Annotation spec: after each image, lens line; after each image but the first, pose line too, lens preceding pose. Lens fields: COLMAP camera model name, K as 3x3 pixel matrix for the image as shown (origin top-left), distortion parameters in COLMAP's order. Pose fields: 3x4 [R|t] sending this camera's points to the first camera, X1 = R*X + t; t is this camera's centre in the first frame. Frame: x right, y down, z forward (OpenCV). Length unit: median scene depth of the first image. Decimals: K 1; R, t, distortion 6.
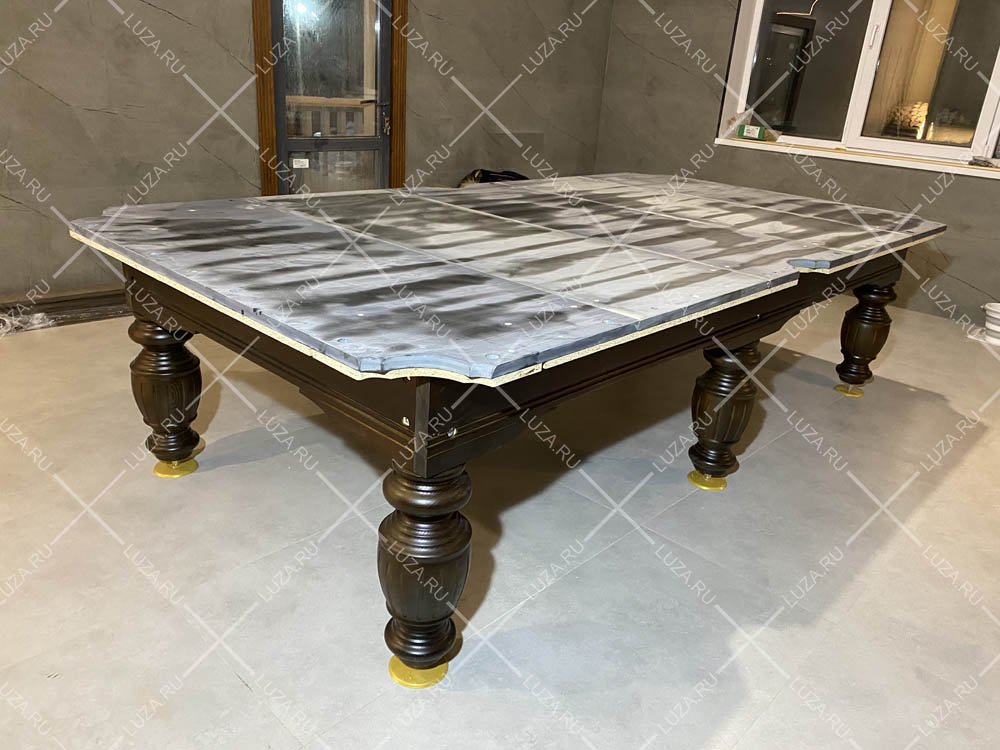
lens RADIAL K [[755.9, 0, 504.9], [0, 755.9, 373.0], [0, 0, 1]] dist [0.018334, -0.009326]
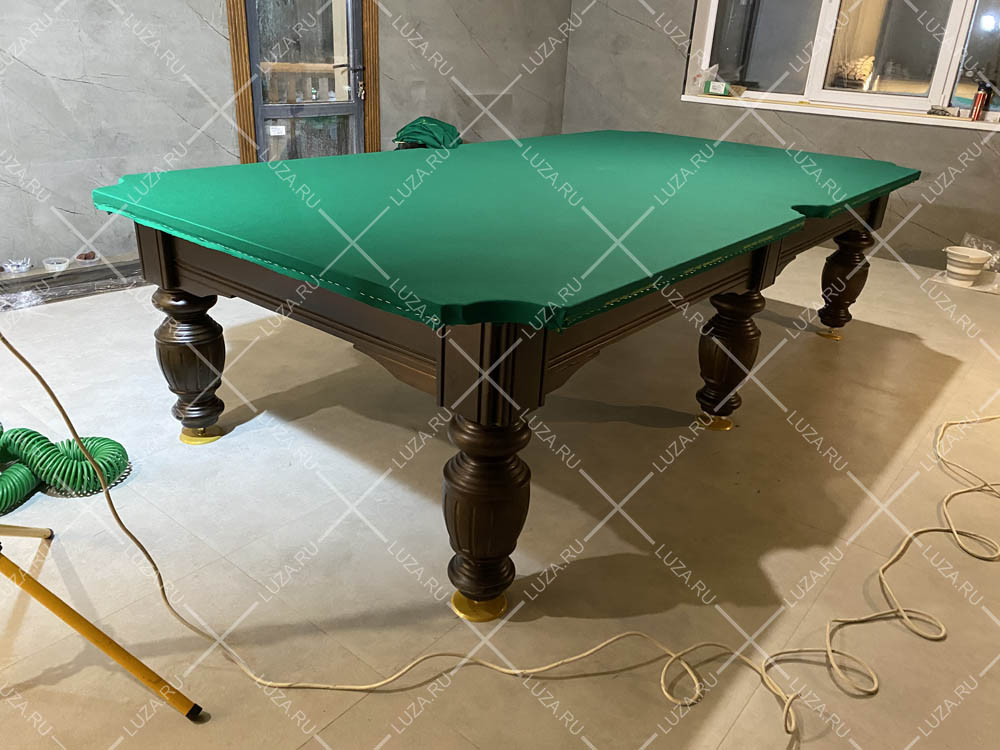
lens RADIAL K [[755.9, 0, 503.8], [0, 755.9, 369.4], [0, 0, 1]] dist [0.018334, -0.009326]
pose [[0.997093, -0.047056, 0.059927, -0.058569], [0.044769, 0.998237, 0.038958, 0.010887], [-0.061655, -0.036162, 0.997442, -0.018936]]
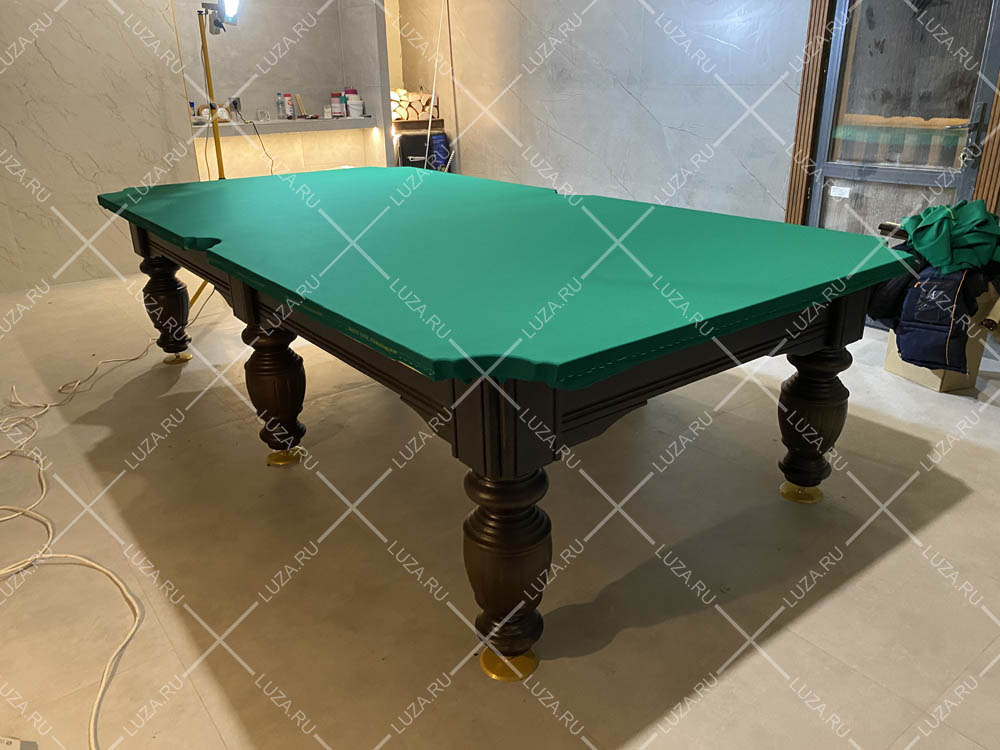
lens RADIAL K [[755.9, 0, 507.3], [0, 755.9, 372.3], [0, 0, 1]] dist [0.018334, -0.009326]
pose [[-0.162131, 0.298293, -0.940603, 0.840368], [-0.357487, 0.870707, 0.337747, -0.307730], [0.919737, 0.391013, -0.034532, 0.916064]]
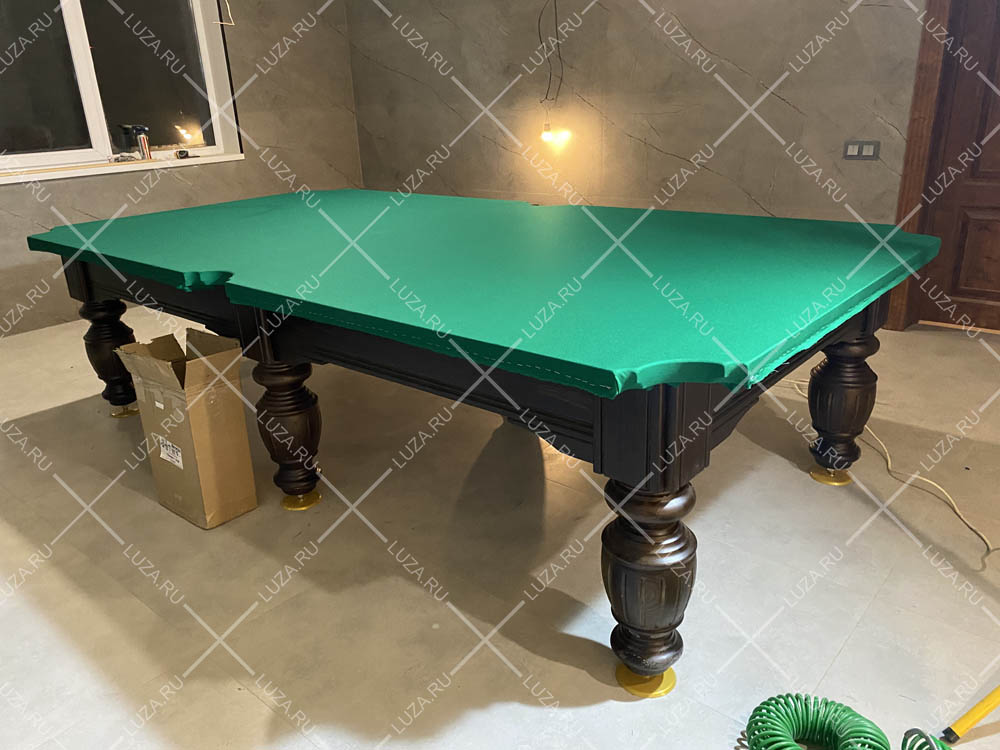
lens RADIAL K [[755.9, 0, 496.1], [0, 755.9, 377.3], [0, 0, 1]] dist [0.018334, -0.009326]
pose [[0.023344, 0.282472, -0.958992, 0.831351], [-0.323660, 0.909726, 0.260082, -0.217437], [0.945885, 0.304316, 0.112662, 0.716867]]
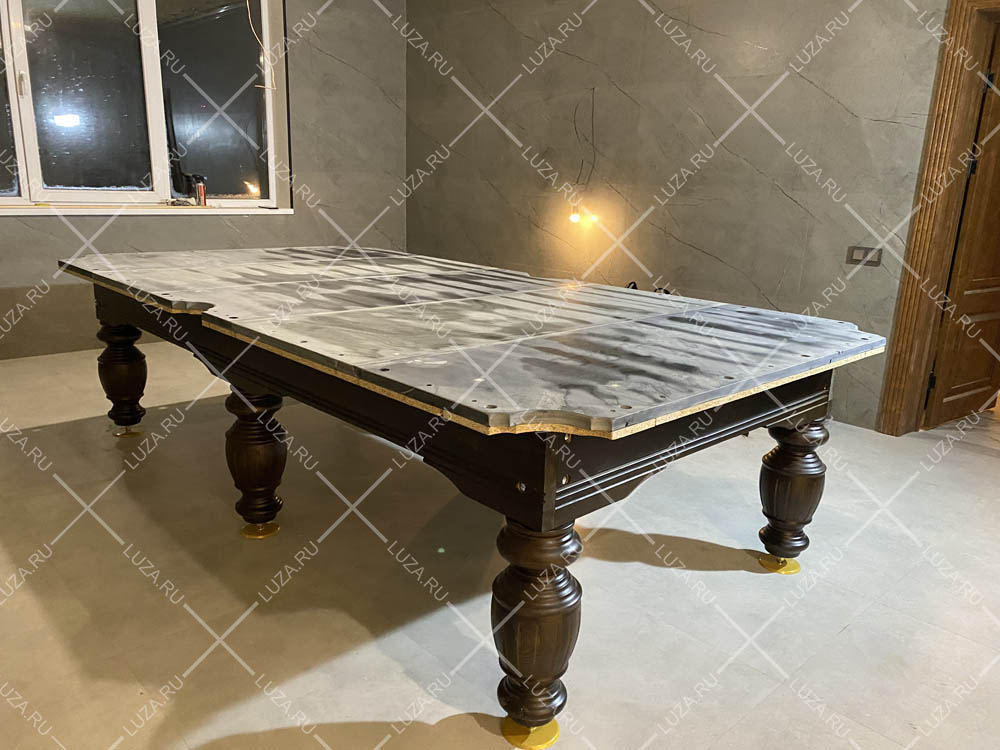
lens RADIAL K [[755.9, 0, 509.8], [0, 755.9, 378.9], [0, 0, 1]] dist [0.018334, -0.009326]
pose [[-0.048612, 0.186042, -0.981338, 0.874820], [-0.406131, 0.893931, 0.189590, -0.244925], [0.912521, 0.407768, 0.032101, 0.826731]]
